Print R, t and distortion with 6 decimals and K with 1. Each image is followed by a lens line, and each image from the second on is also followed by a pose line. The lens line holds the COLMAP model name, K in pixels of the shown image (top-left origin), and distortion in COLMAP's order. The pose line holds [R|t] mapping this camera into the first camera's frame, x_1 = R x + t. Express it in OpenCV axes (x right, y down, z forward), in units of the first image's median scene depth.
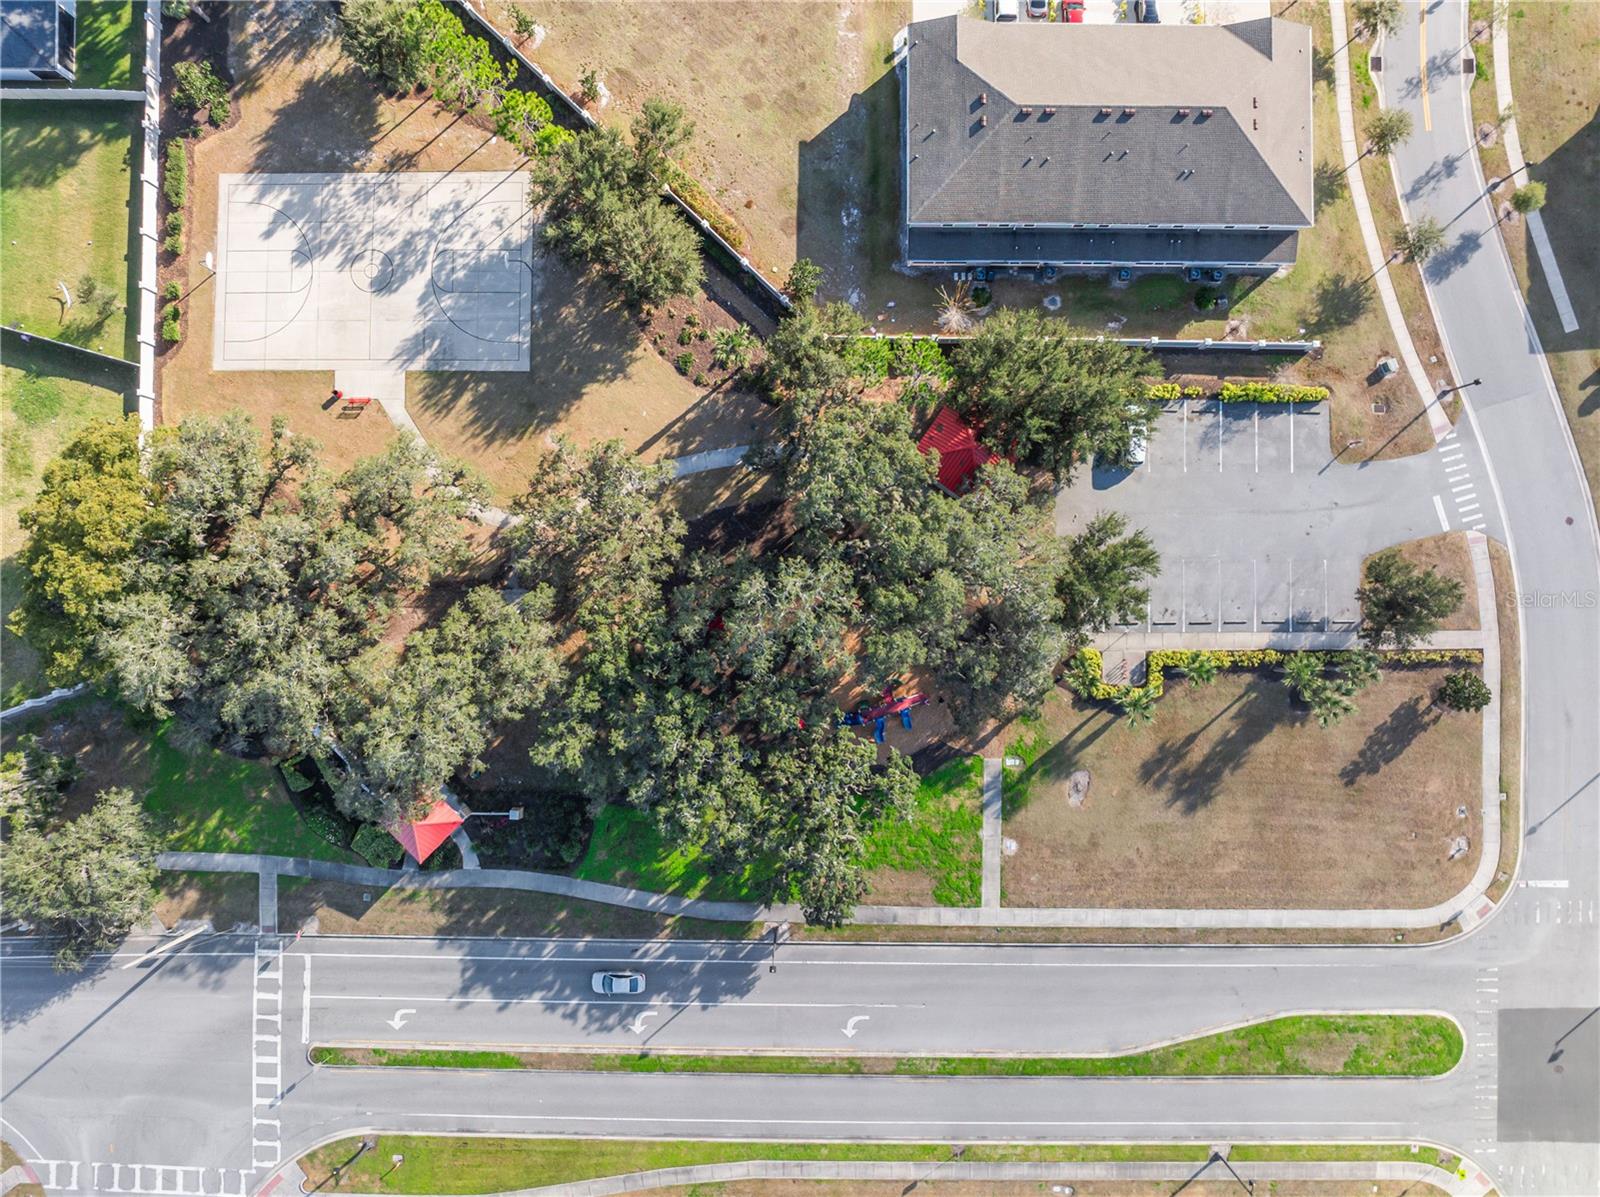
lens RADIAL K [[1125.9, 0, 803.3], [0, 1125.9, 597.3], [0, 0, 1]] dist [-0.033455, 0.004453]
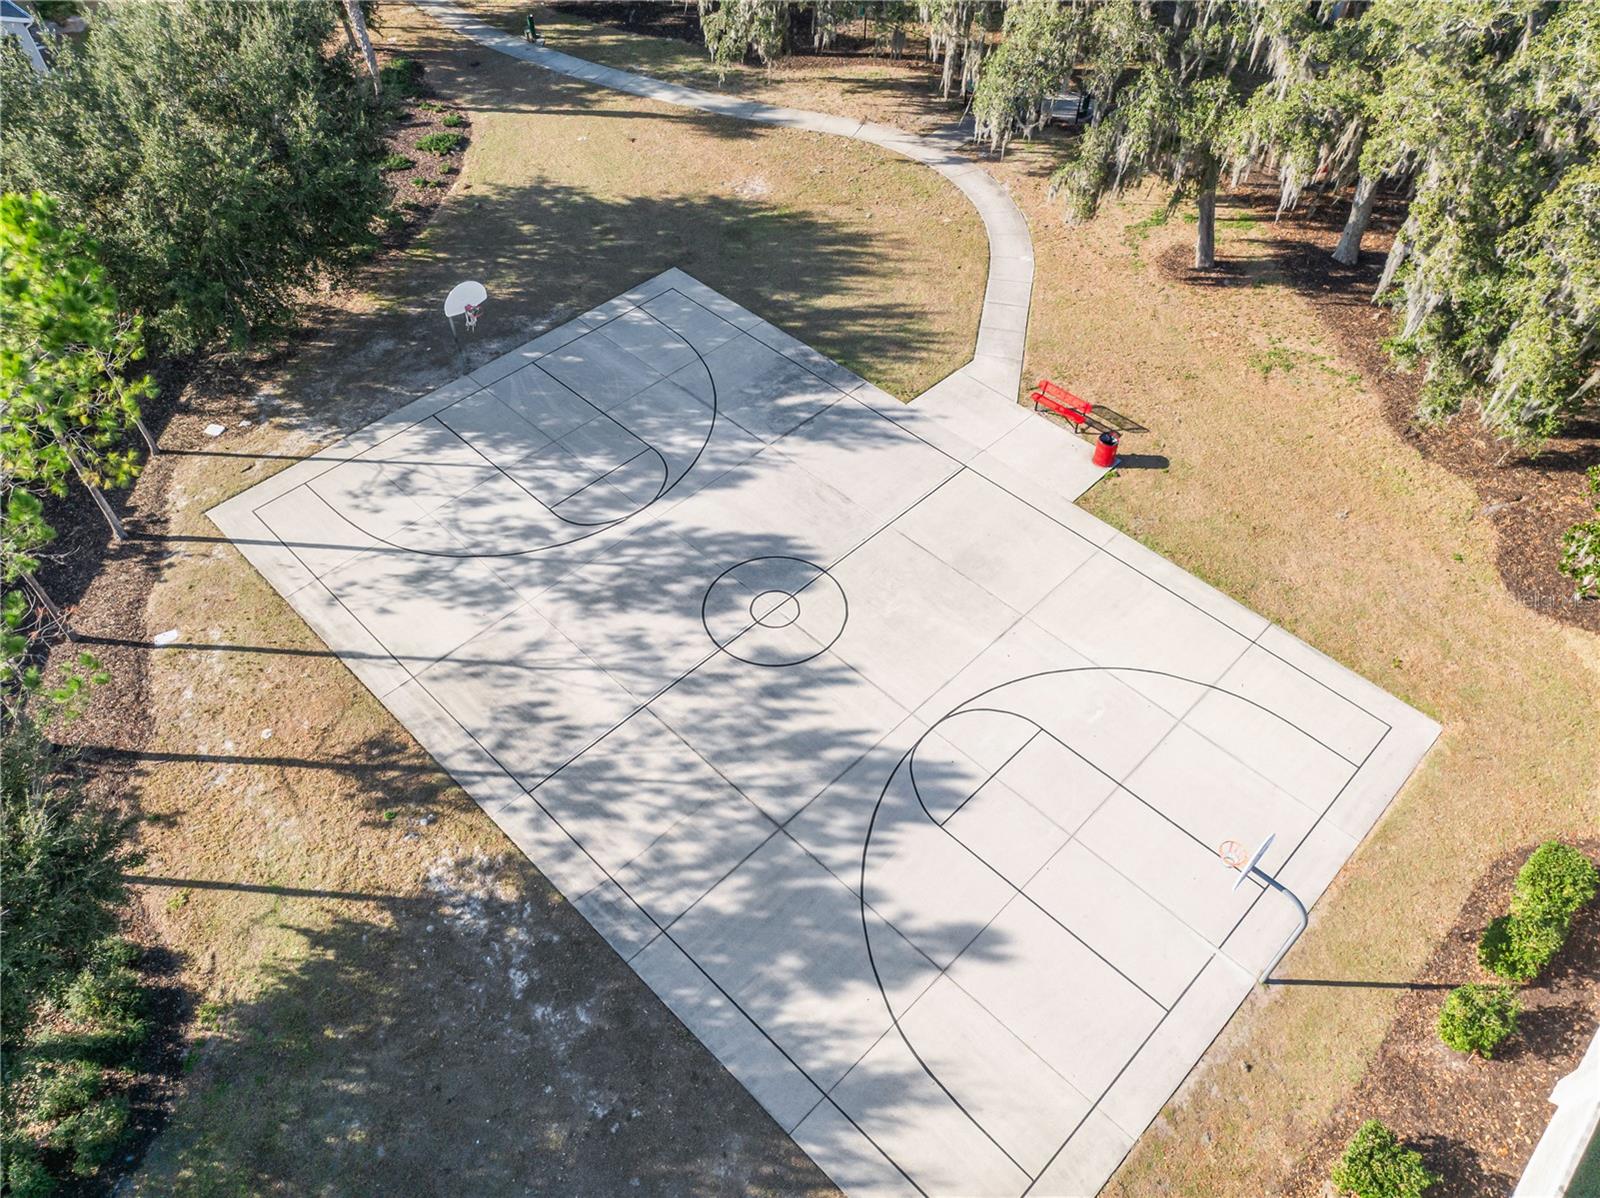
lens RADIAL K [[1125.9, 0, 803.3], [0, 1125.9, 597.8], [0, 0, 1]] dist [-0.033455, 0.004453]
pose [[-0.716957, -0.517400, 0.467194, -0.529698], [0.697109, -0.528863, 0.484089, -0.429466], [-0.003386, 0.672756, 0.739857, 0.779612]]
